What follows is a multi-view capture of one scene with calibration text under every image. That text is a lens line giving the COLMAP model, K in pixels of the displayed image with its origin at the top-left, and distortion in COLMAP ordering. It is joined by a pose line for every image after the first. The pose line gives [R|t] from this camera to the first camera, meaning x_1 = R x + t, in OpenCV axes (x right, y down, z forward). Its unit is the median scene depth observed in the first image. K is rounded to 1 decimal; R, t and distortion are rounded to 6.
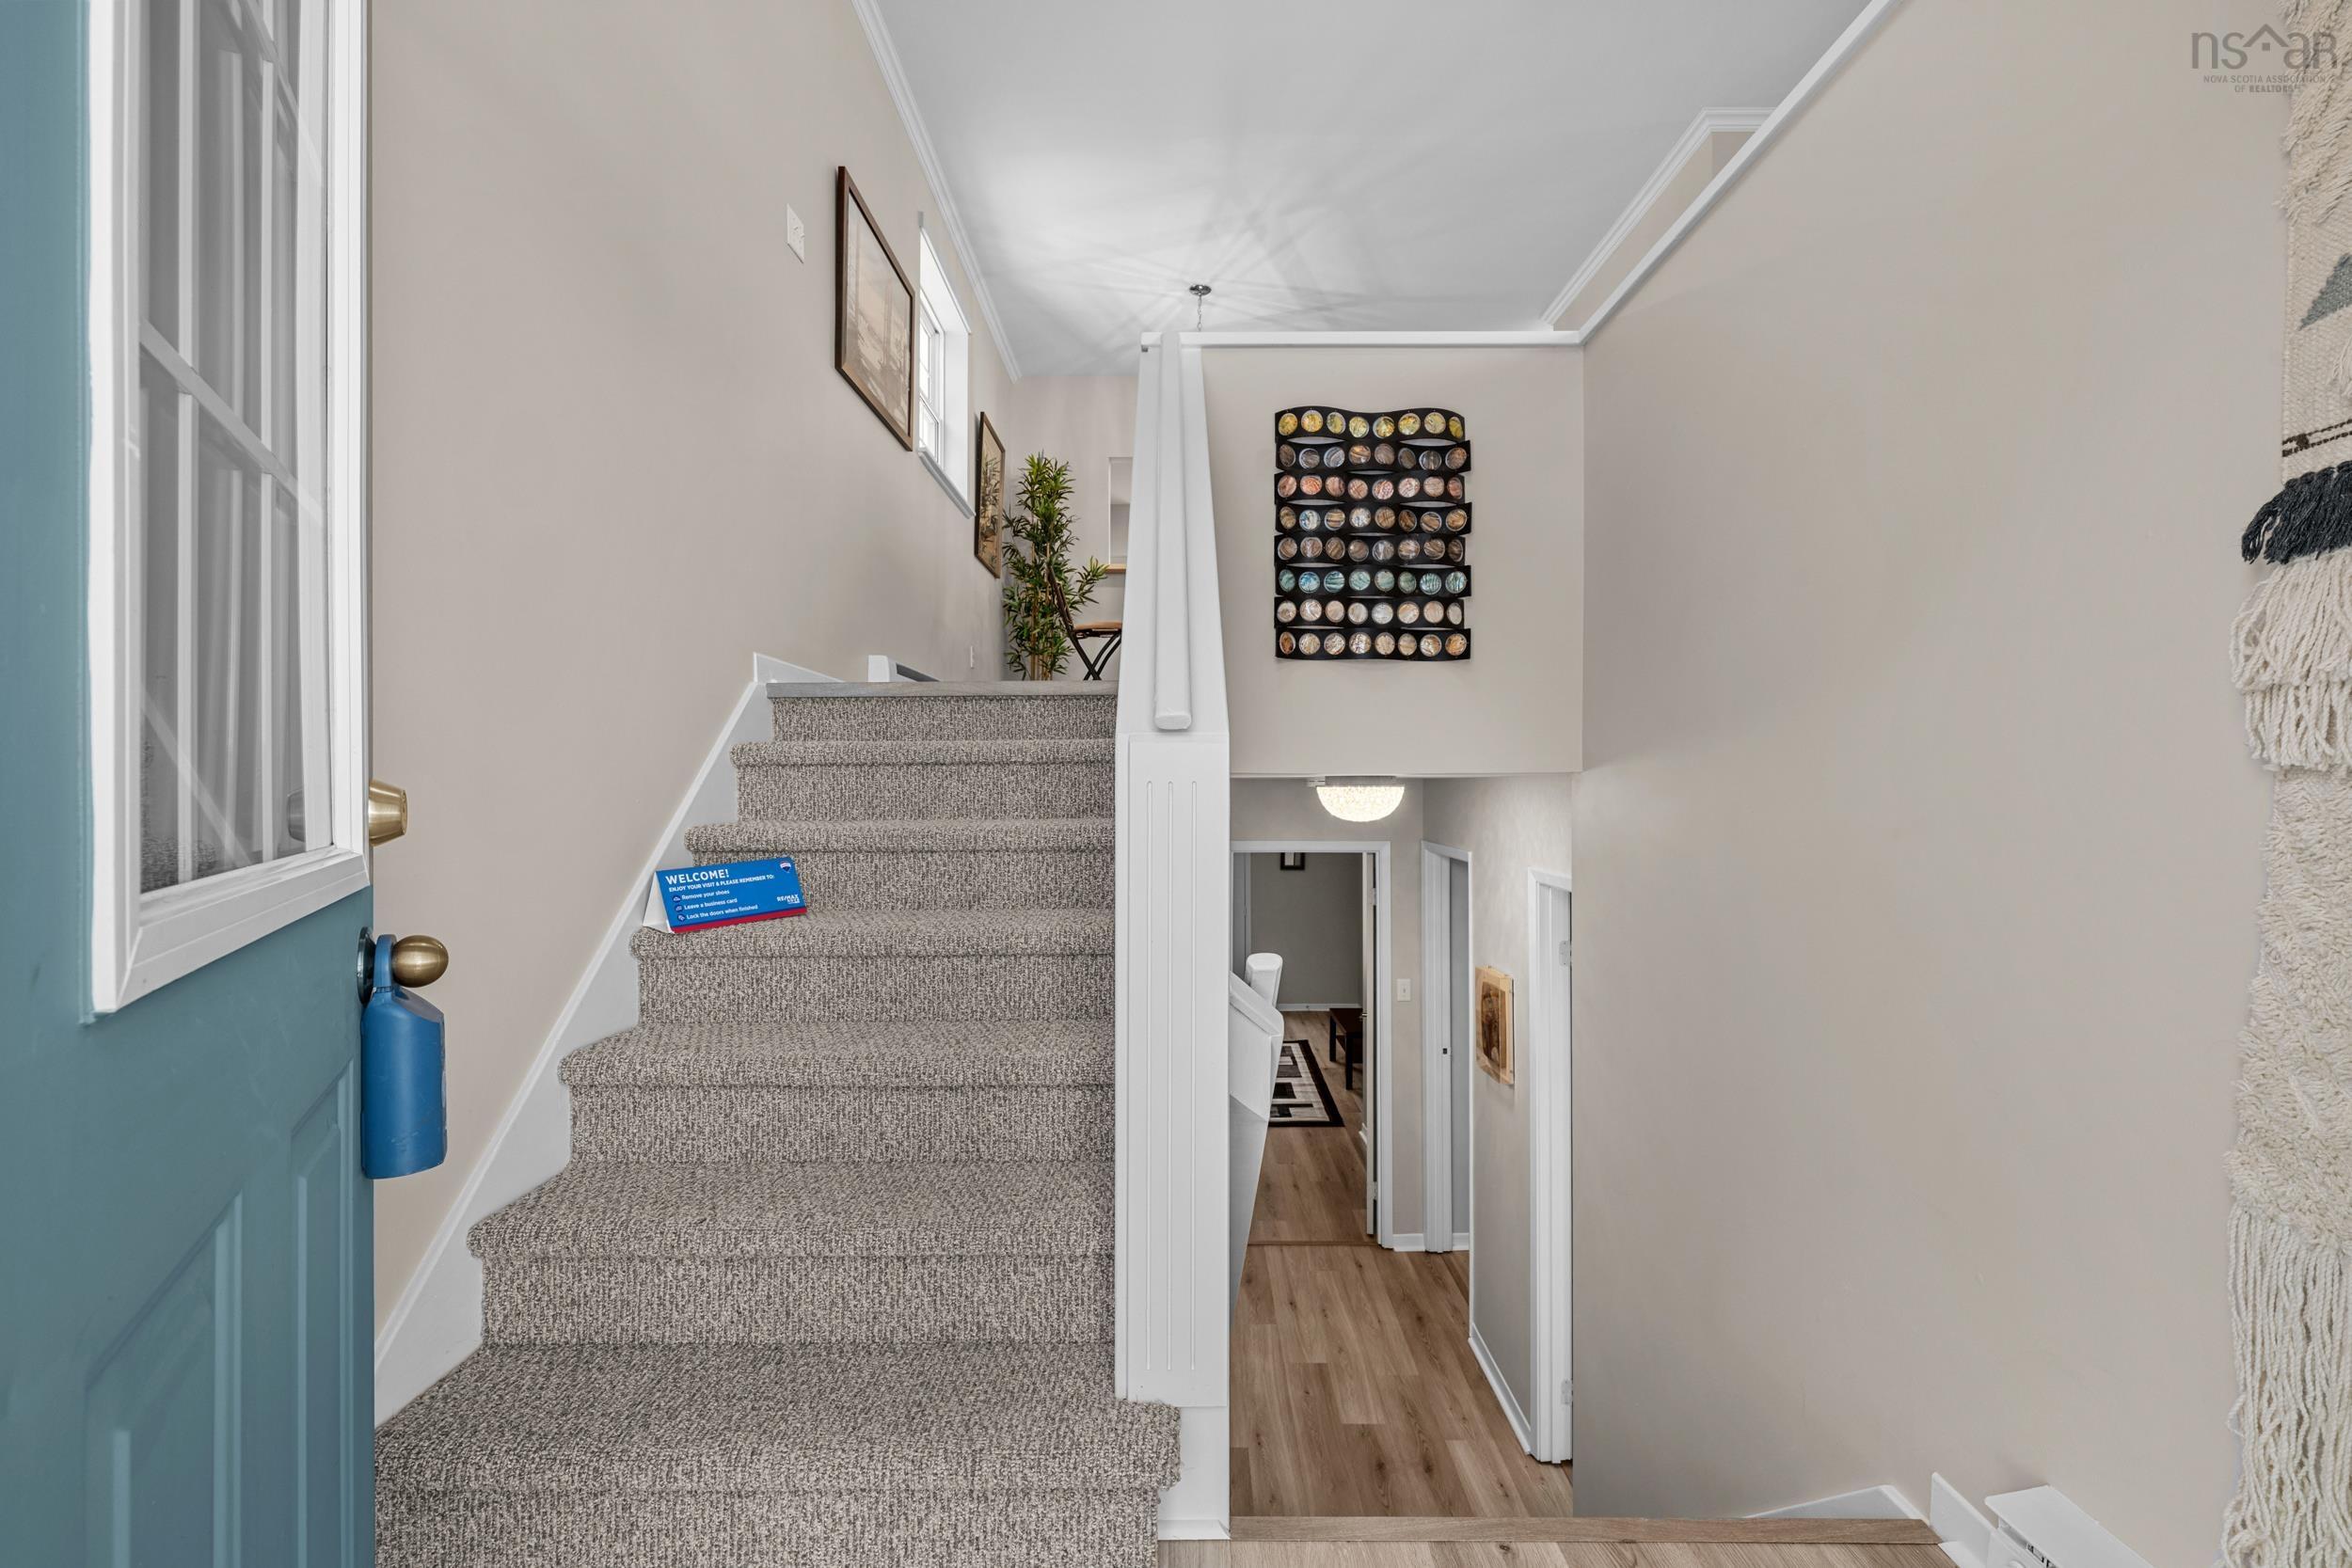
lens RADIAL K [[1050.1, 0, 1176.0], [0, 1050.1, 784.0], [0, 0, 1]] dist [0.000033, 0.000133]
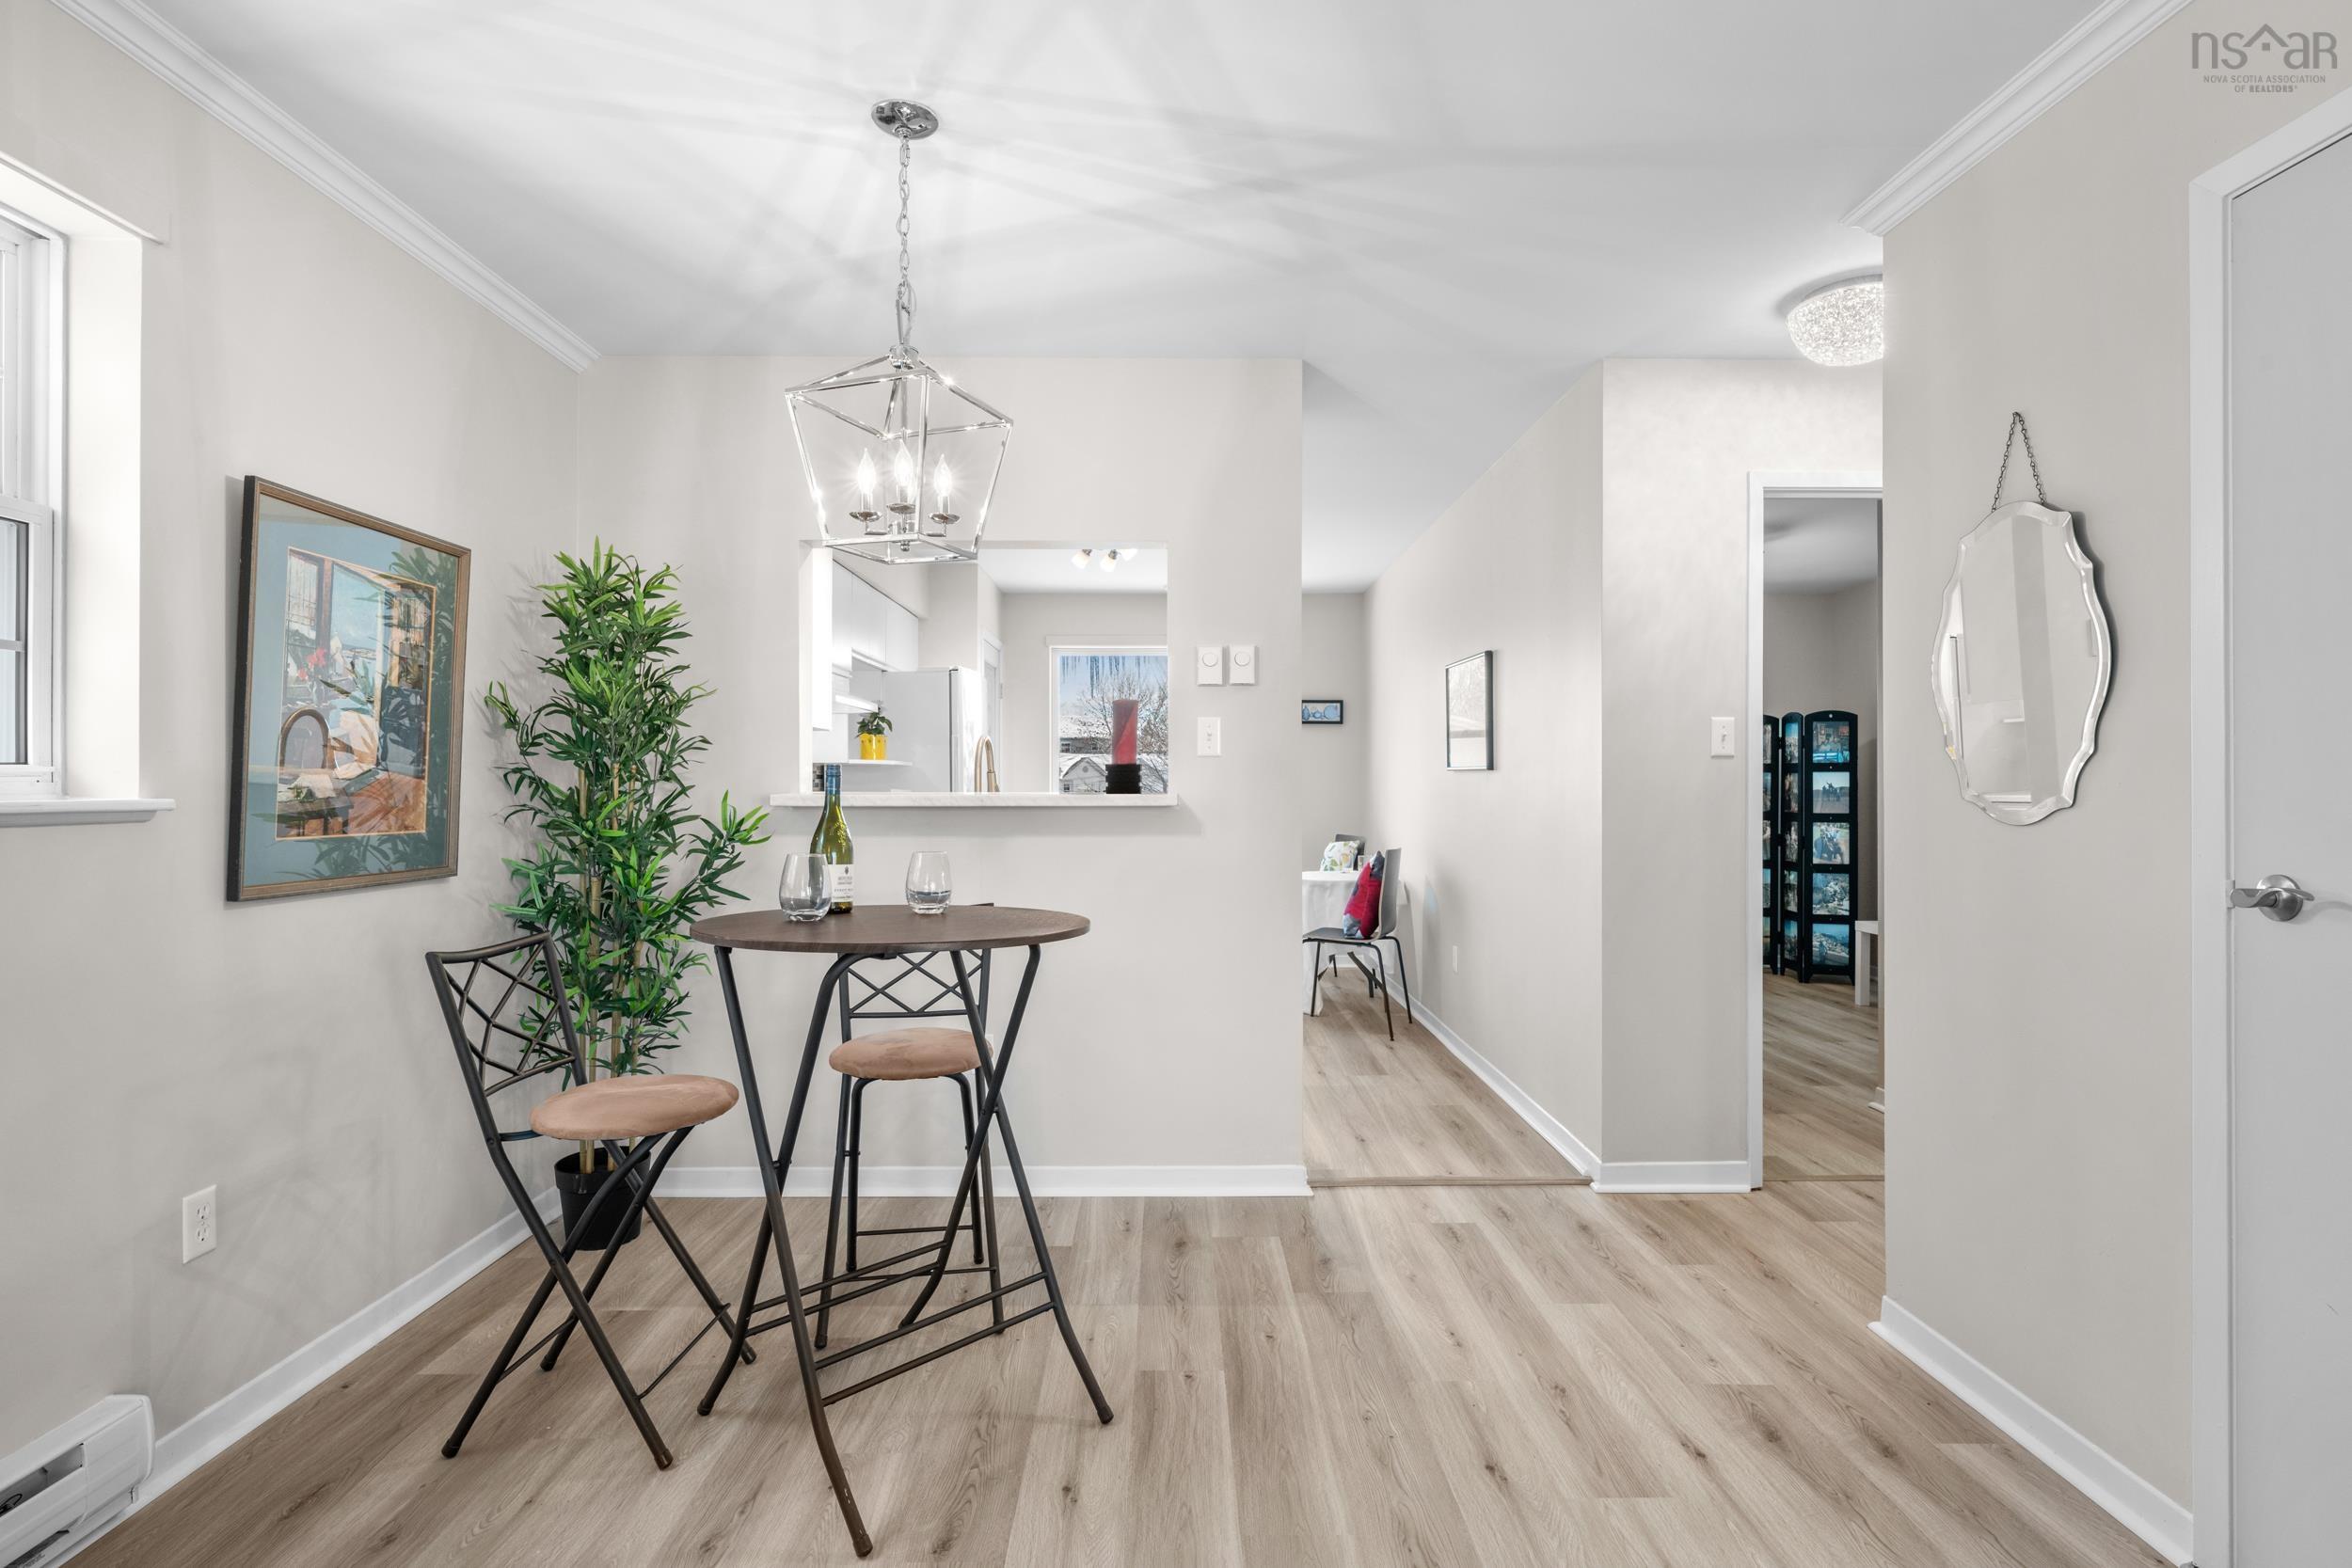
lens RADIAL K [[1155.4, 0, 1171.6], [0, 1155.4, 786.3], [0, 0, 1]] dist [-0.001624, 0.000316]
pose [[0.999971, 0.002161, 0.007266, 0.107125], [-0.002179, 0.999995, 0.002489, -0.254001], [-0.007261, -0.002505, 0.999971, 0.621211]]
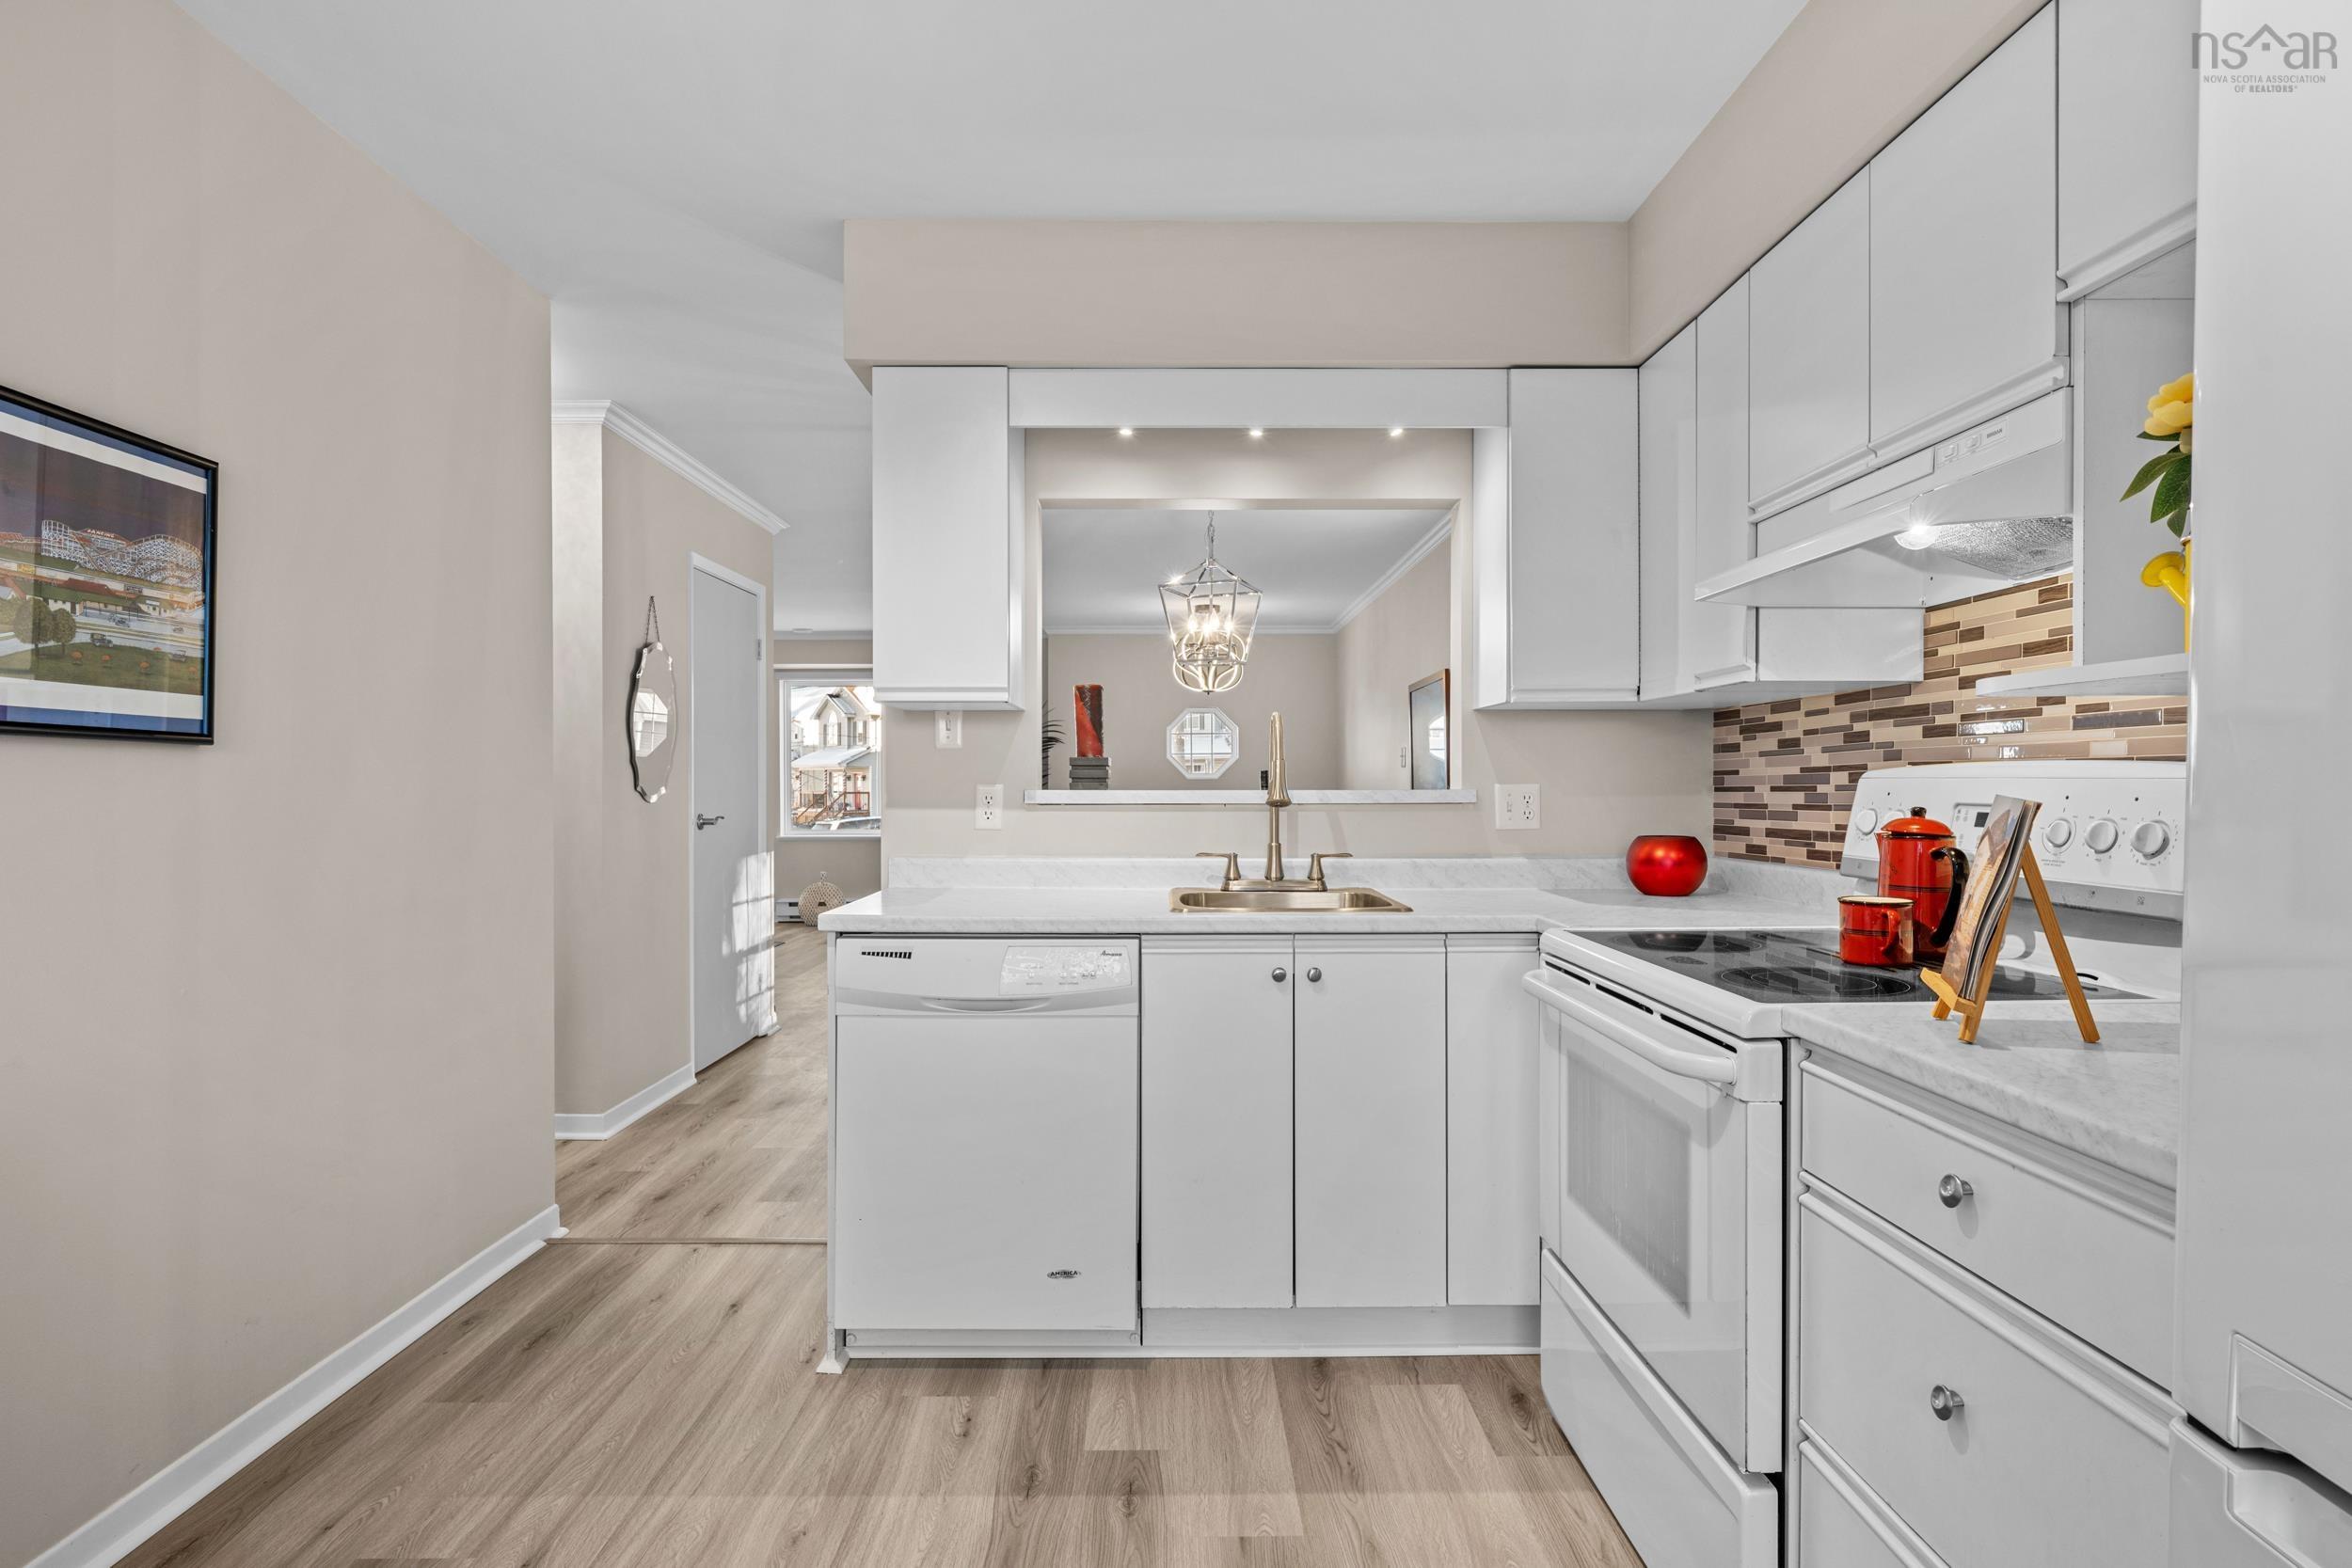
lens RADIAL K [[1211.3, 0, 1176.7], [0, 1211.3, 794.1], [0, 0, 1]] dist [-0.001795, -0.000698]
pose [[-0.999876, 0.003215, -0.015386, 0.055798], [0.003120, 0.999976, 0.006231, -0.250986], [0.015406, 0.006182, -0.999862, 1.766771]]
